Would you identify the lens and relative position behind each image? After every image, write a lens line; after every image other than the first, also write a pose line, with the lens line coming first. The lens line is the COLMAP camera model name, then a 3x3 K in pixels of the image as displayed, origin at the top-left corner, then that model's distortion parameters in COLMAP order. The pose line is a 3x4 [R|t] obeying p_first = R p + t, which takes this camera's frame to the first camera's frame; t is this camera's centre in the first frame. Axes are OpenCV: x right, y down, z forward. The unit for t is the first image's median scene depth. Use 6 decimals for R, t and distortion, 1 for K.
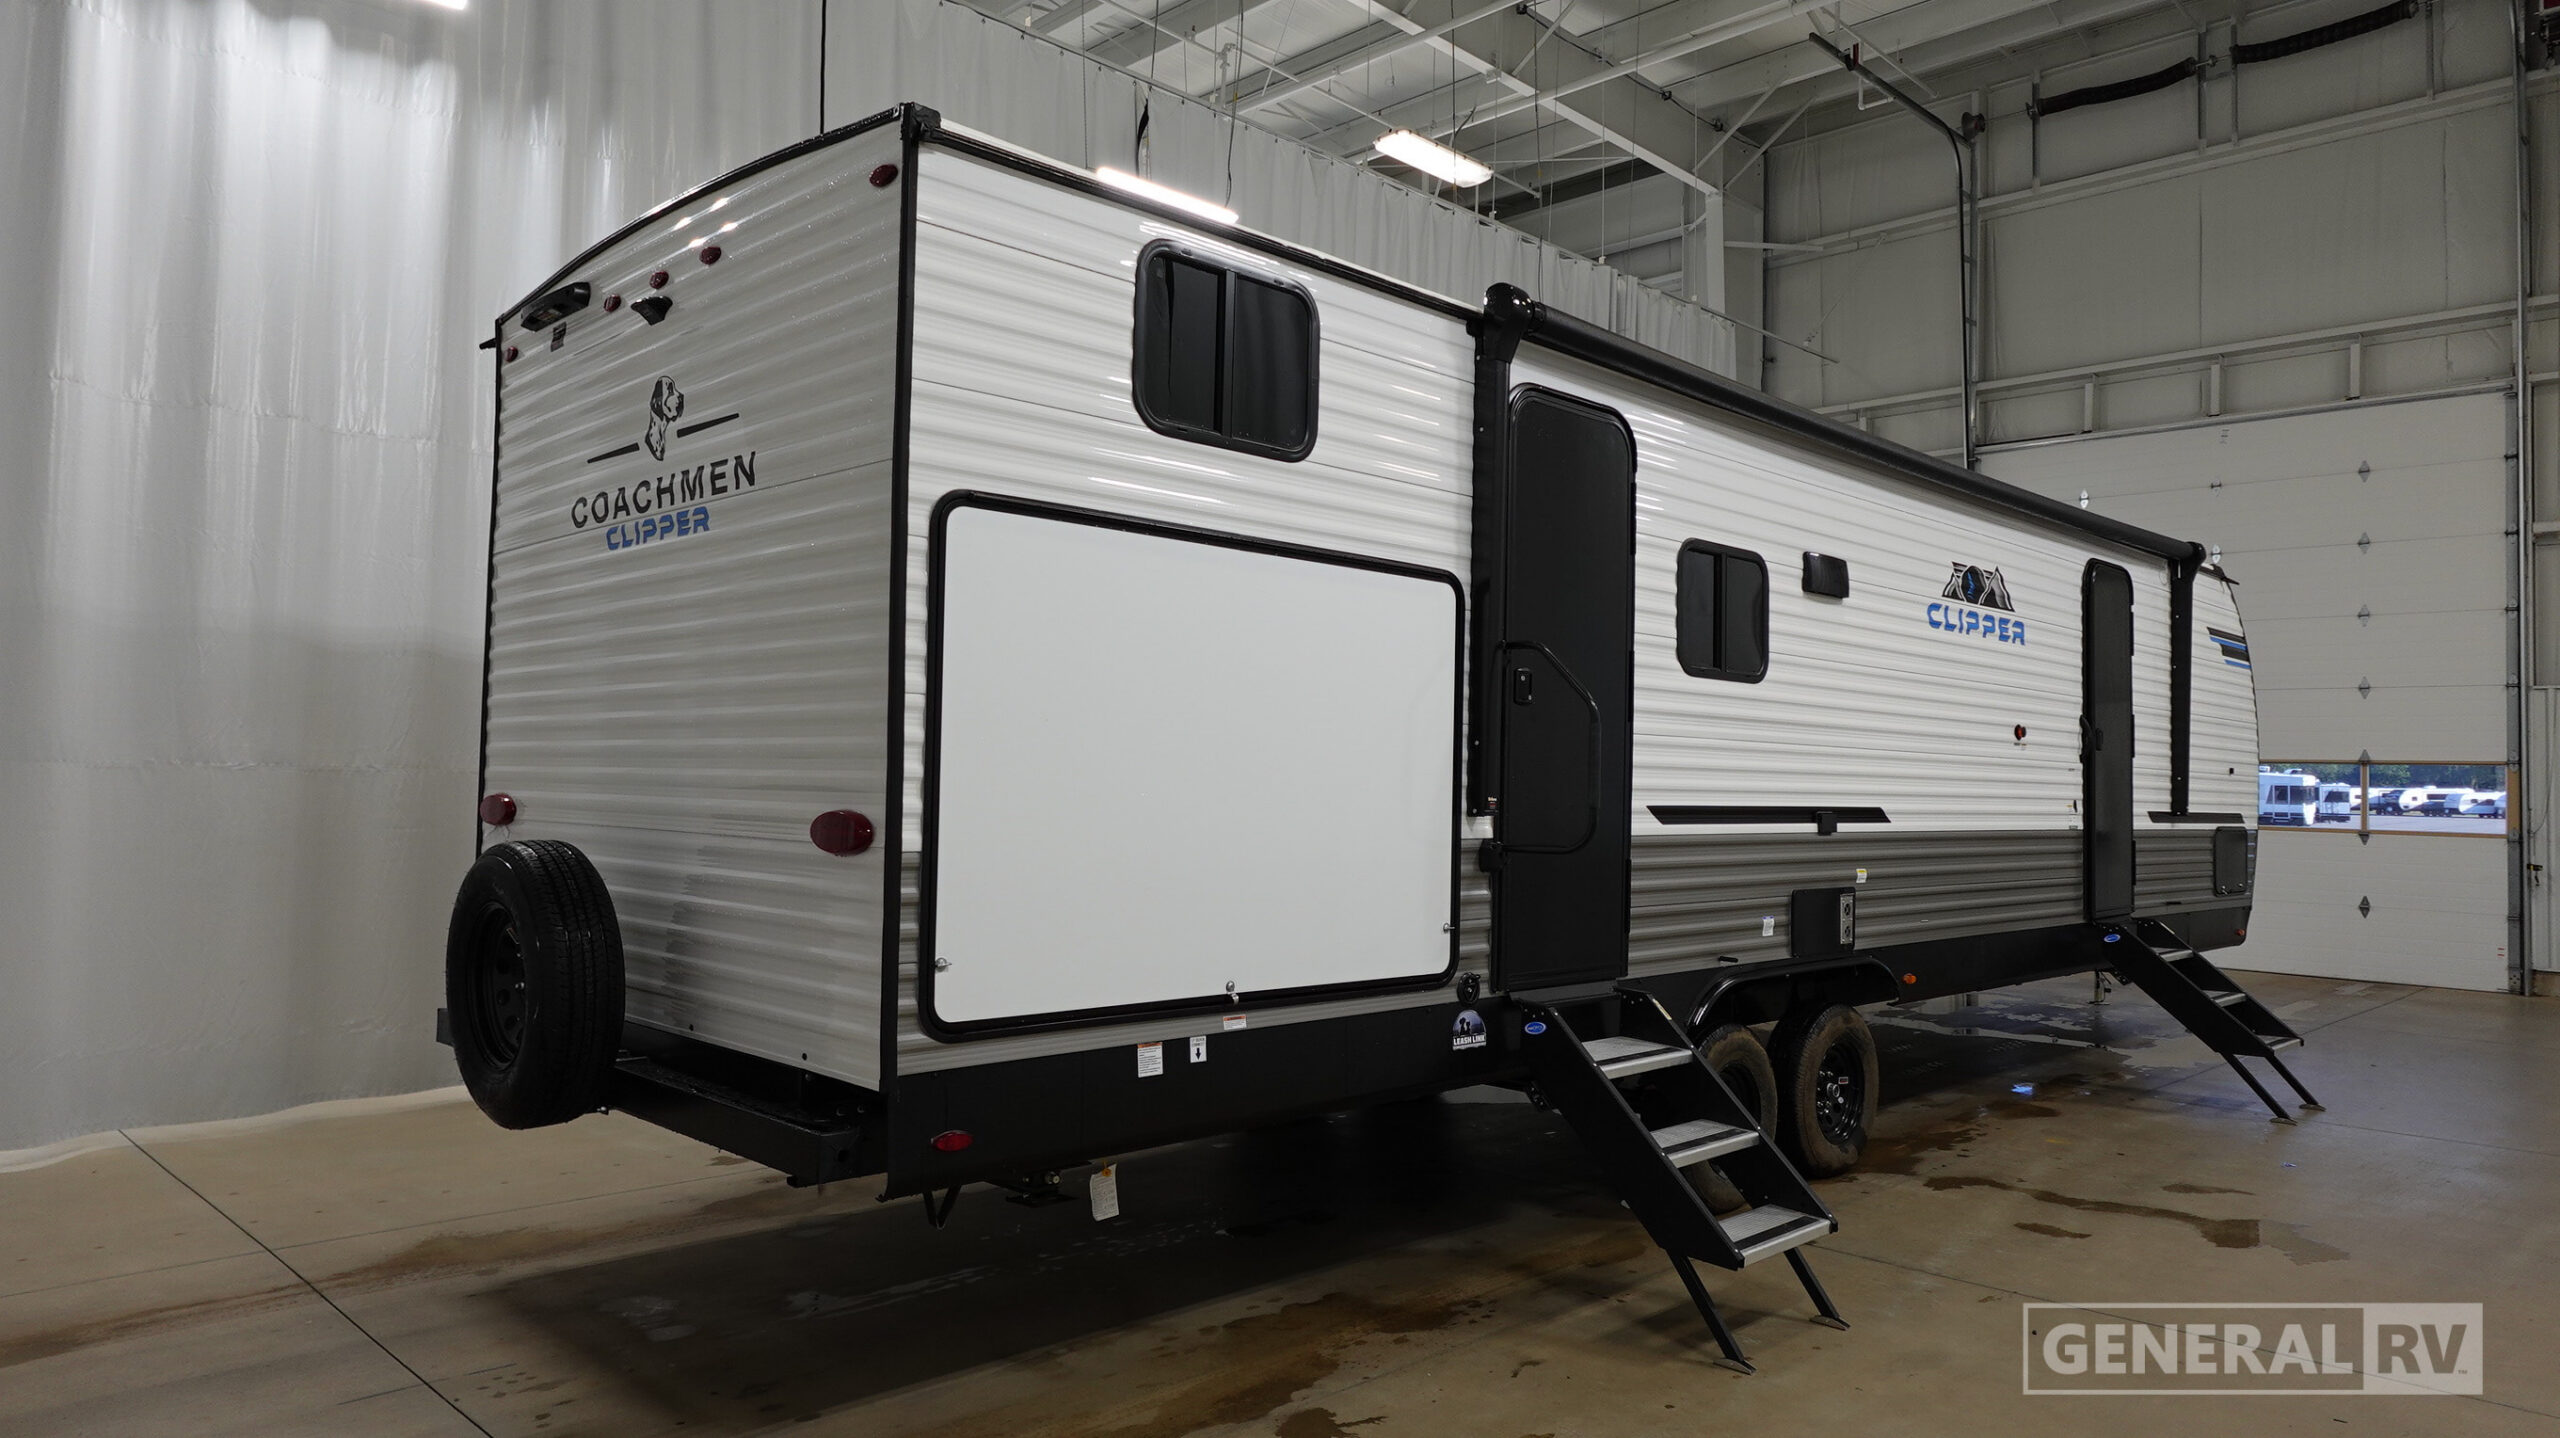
lens RADIAL K [[1621.3, 0, 1298.4], [0, 1621.3, 719.0], [0, 0, 1]] dist [0.003519, -0.002651]
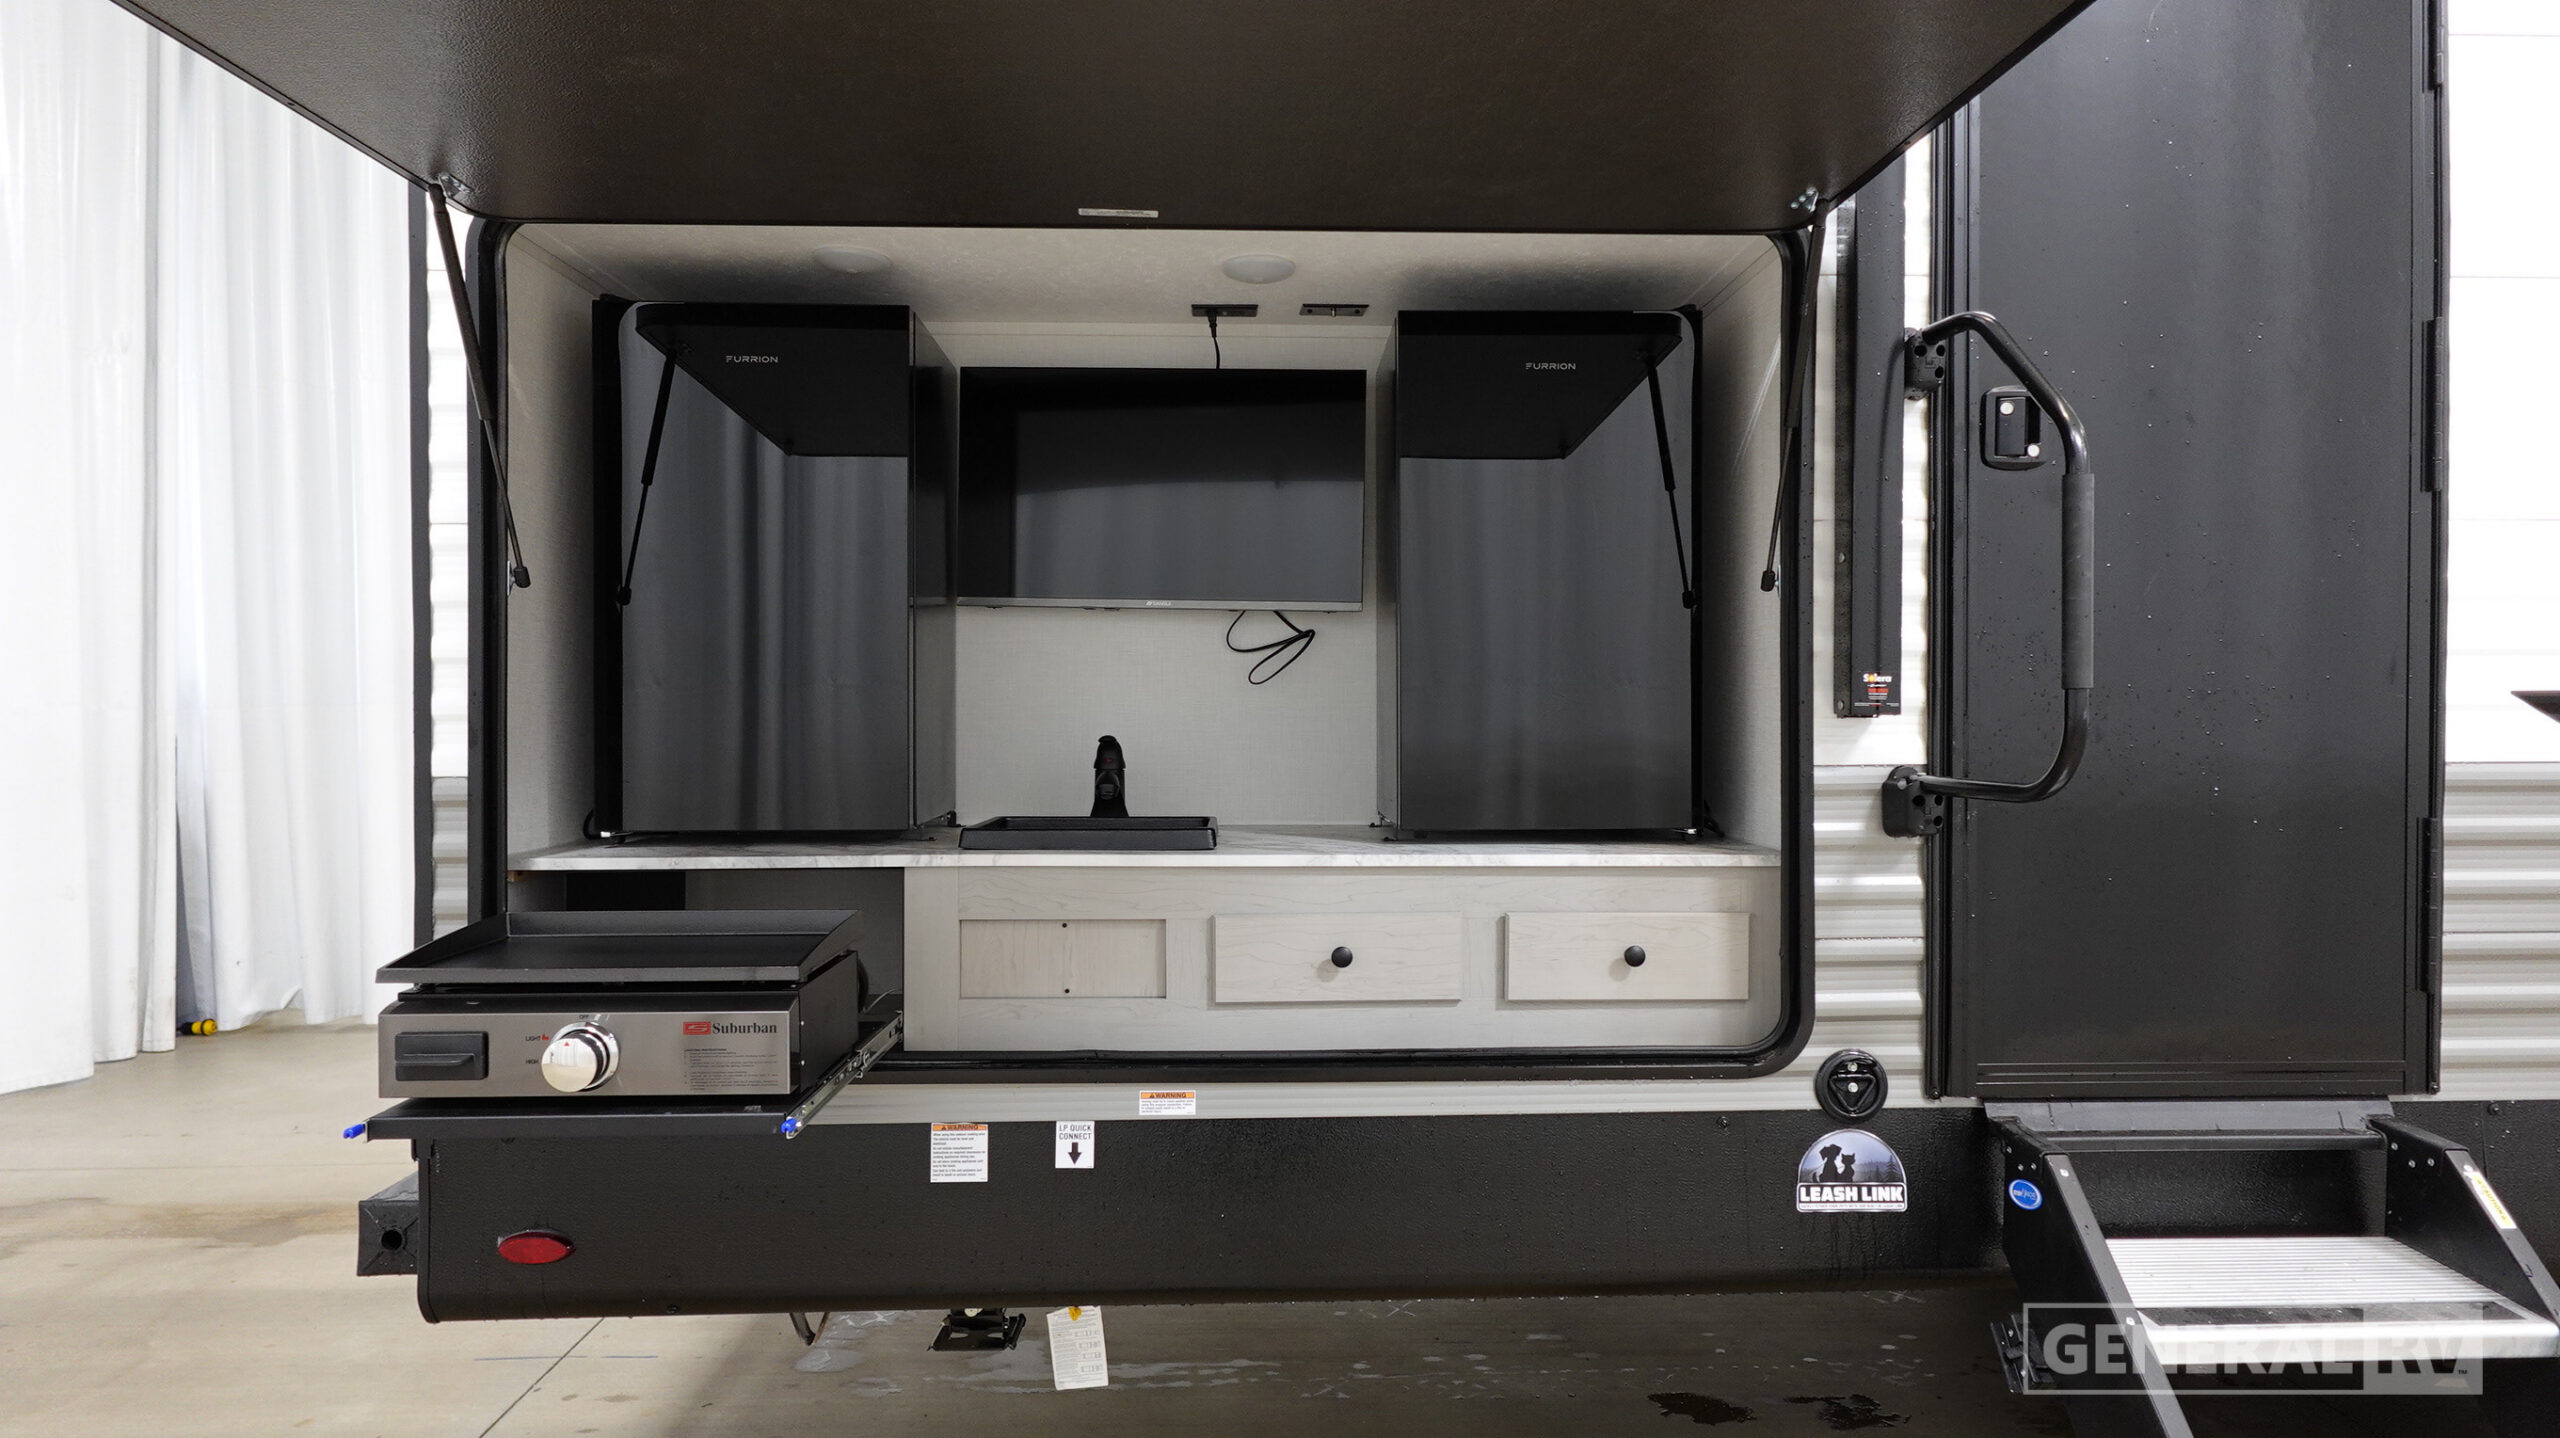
lens RADIAL K [[1510.4, 0, 1274.9], [0, 1510.4, 710.2], [0, 0, 1]] dist [0.000994, 0.002978]
pose [[0.729943, -0.016816, -0.683301, 0.281841], [0.044148, 0.998770, 0.022582, 0.040974], [0.682080, -0.046650, 0.729788, 0.570015]]
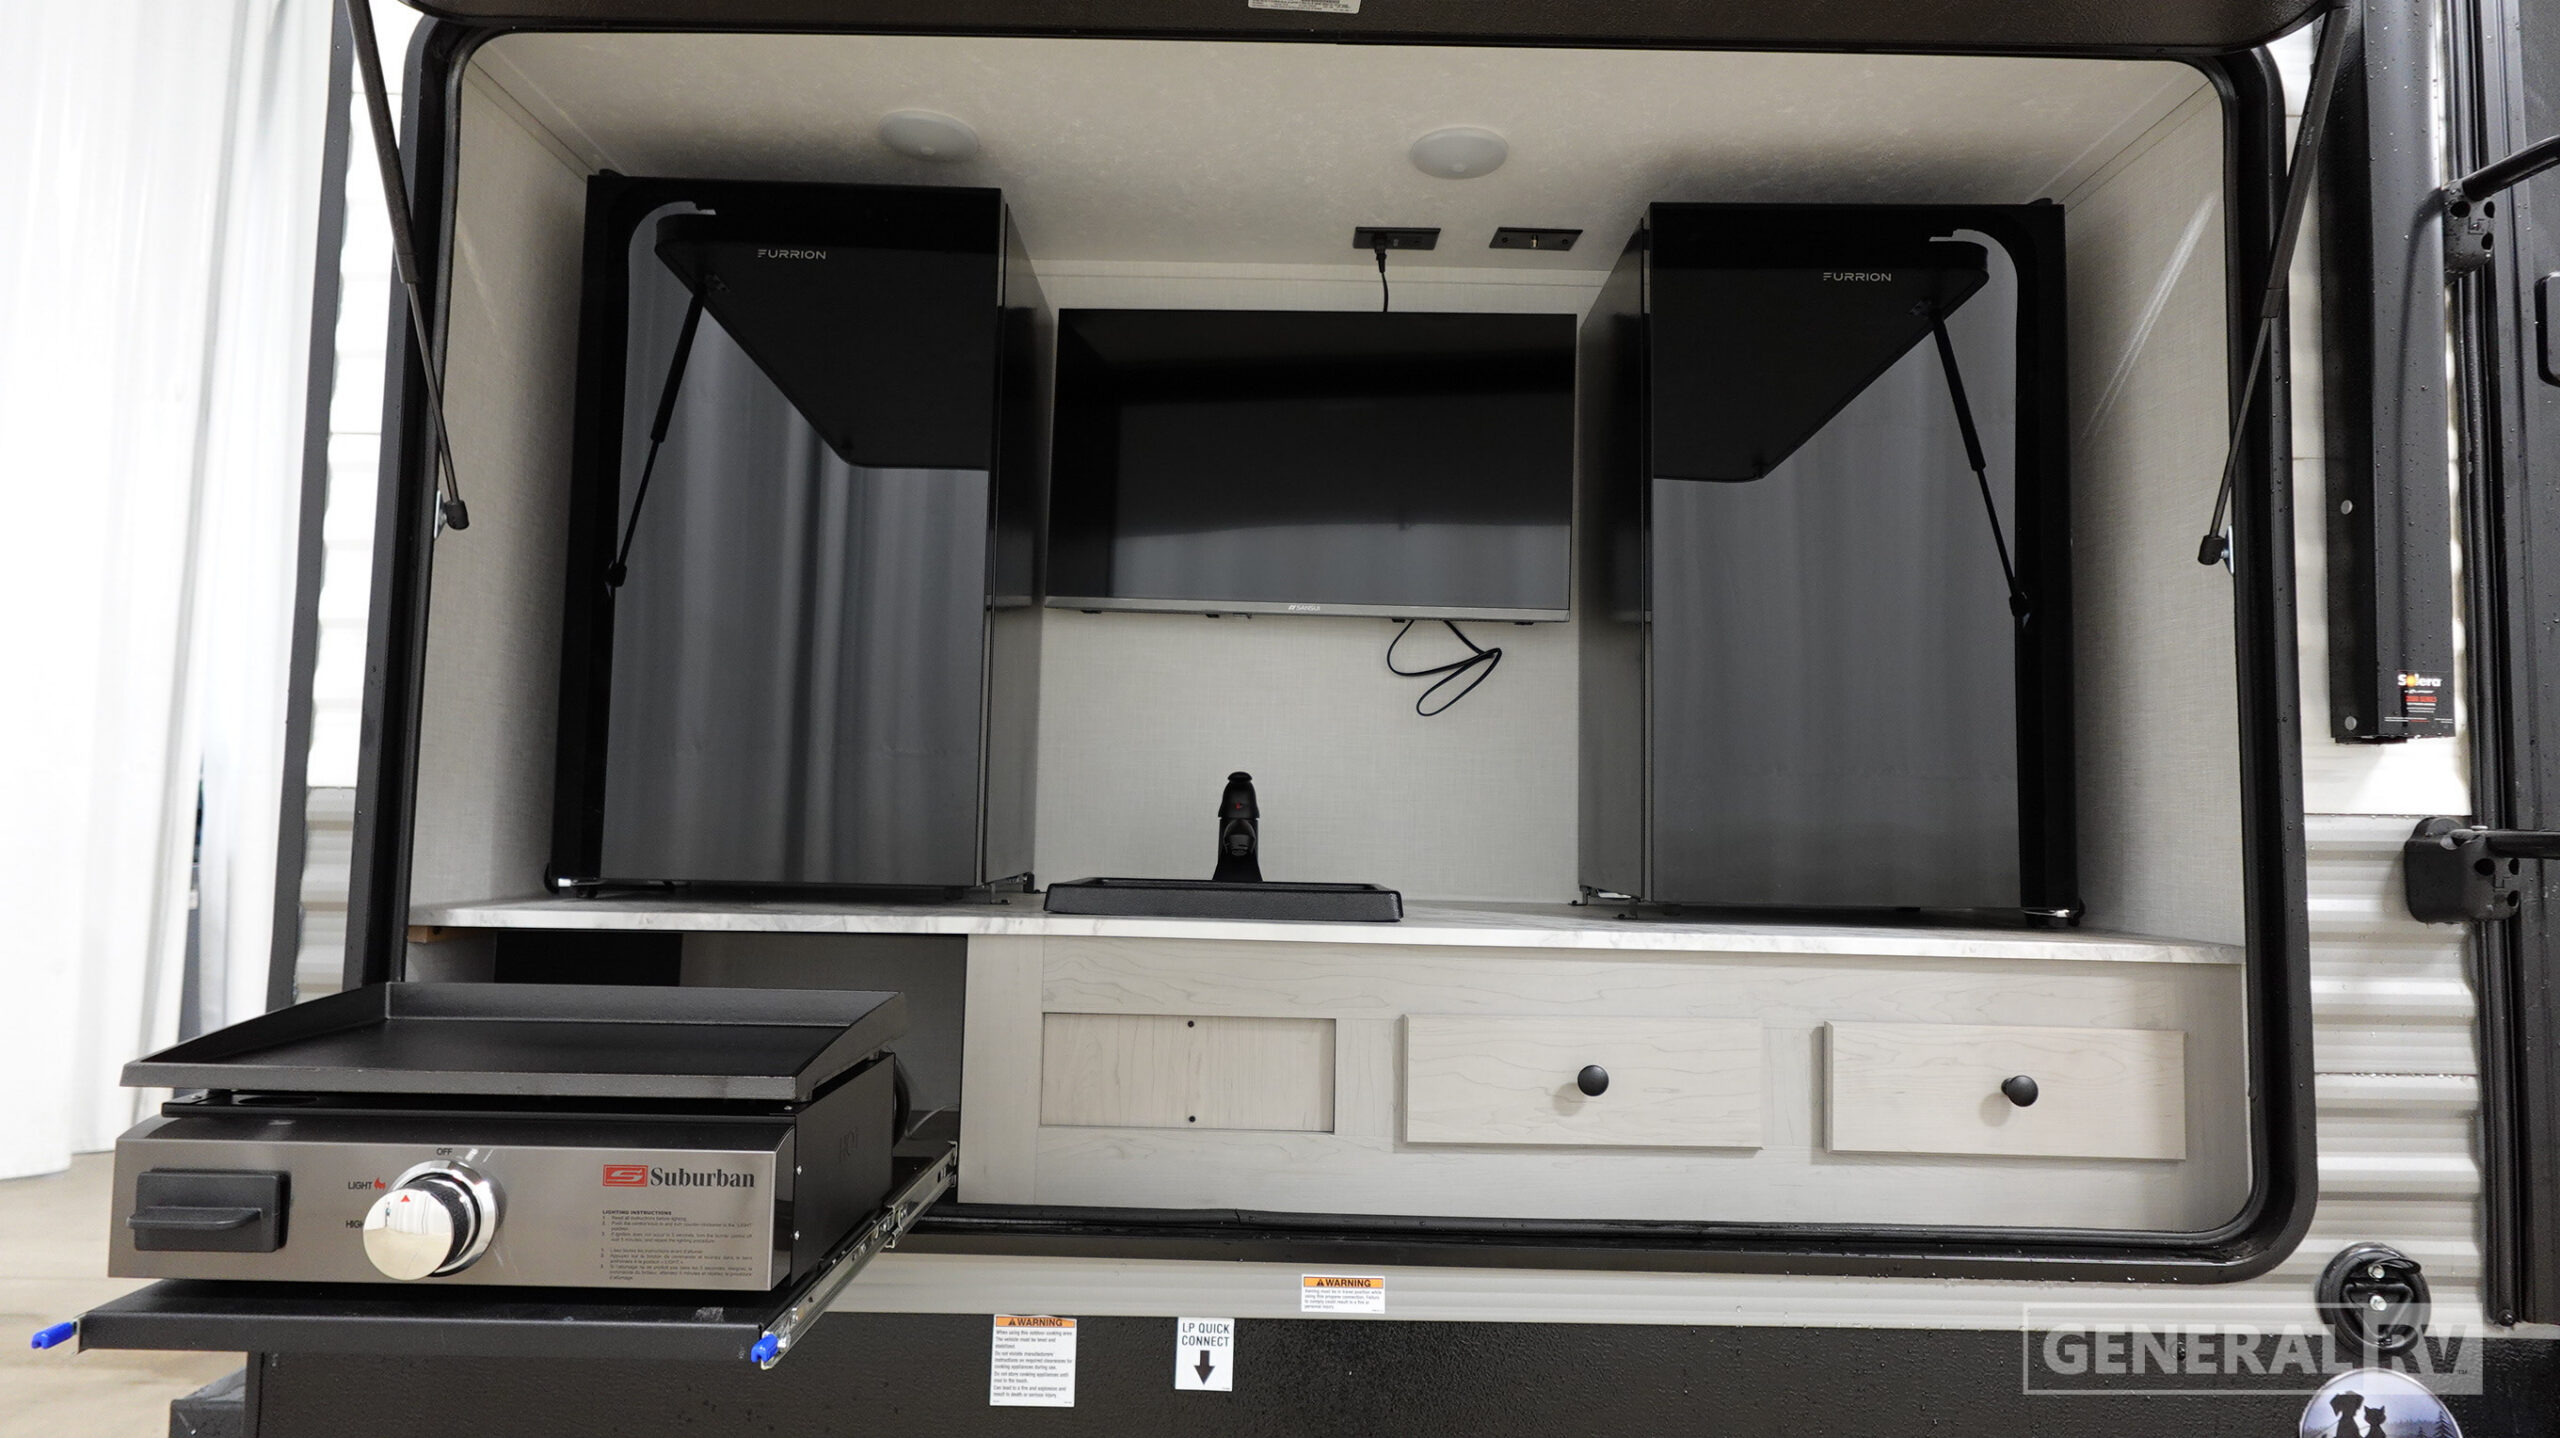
lens RADIAL K [[1510.4, 0, 1283.7], [0, 1510.4, 703.7], [0, 0, 1]] dist [0.000994, 0.002978]
pose [[0.704890, -0.054137, -0.707248, 0.167814], [0.024487, 0.998346, -0.052015, 0.062523], [0.708894, 0.019347, 0.705050, 0.642624]]
